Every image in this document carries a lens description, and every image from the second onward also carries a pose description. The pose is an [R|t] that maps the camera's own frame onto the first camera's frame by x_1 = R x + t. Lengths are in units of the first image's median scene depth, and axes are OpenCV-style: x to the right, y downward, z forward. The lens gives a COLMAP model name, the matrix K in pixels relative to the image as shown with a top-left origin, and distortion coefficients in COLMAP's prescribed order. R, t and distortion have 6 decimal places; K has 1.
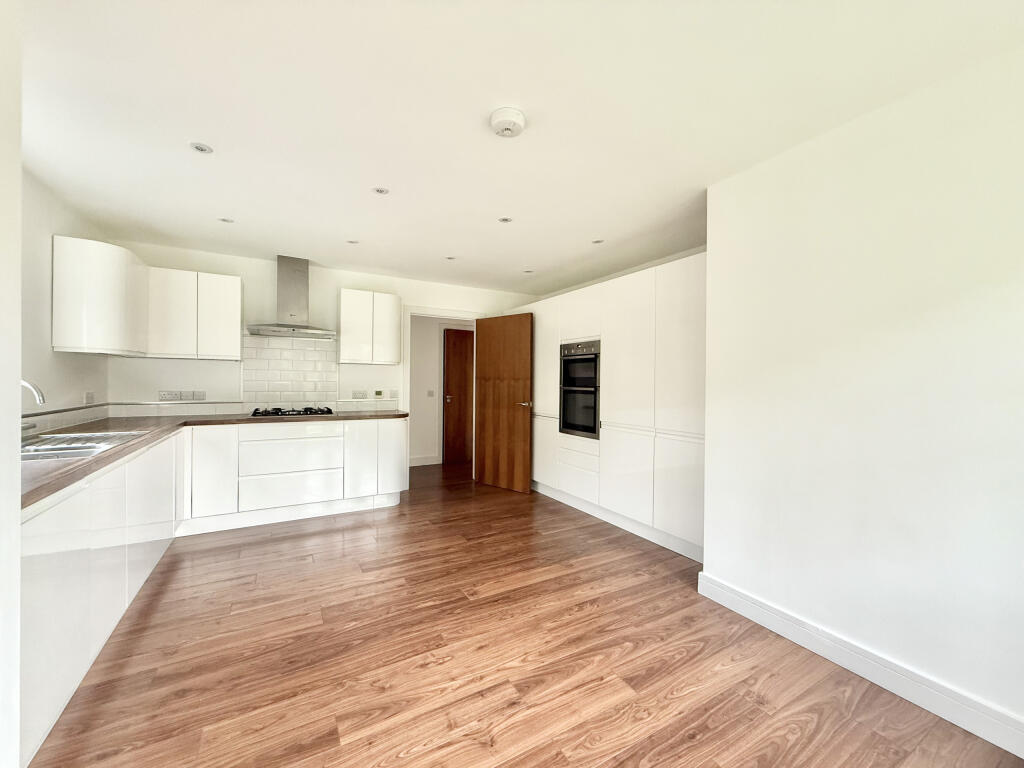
lens RADIAL K [[407.7, 0, 514.4], [0, 407.7, 383.6], [0, 0, 1]] dist [0.000619, 0.000480]
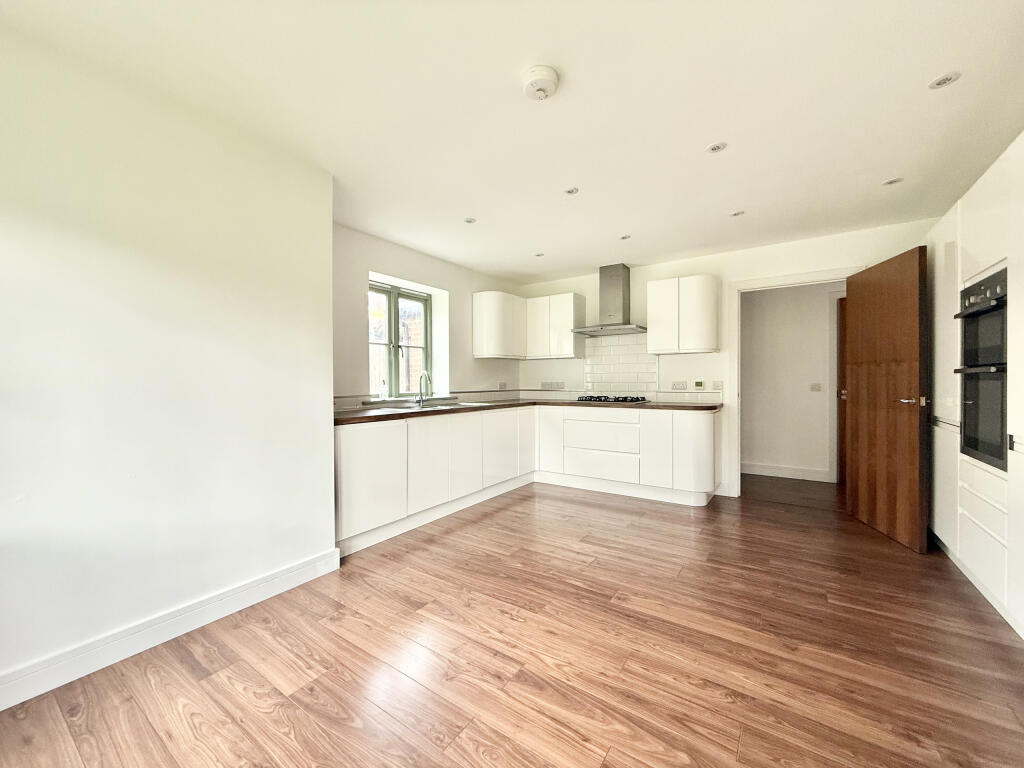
lens RADIAL K [[407.7, 0, 508.8], [0, 407.7, 388.0], [0, 0, 1]] dist [0.000619, 0.000480]
pose [[0.429317, 0.002488, -0.903150, 0.593075], [0.006034, 0.999966, 0.005623, 0.045005], [0.903134, -0.007864, 0.429288, 0.389489]]
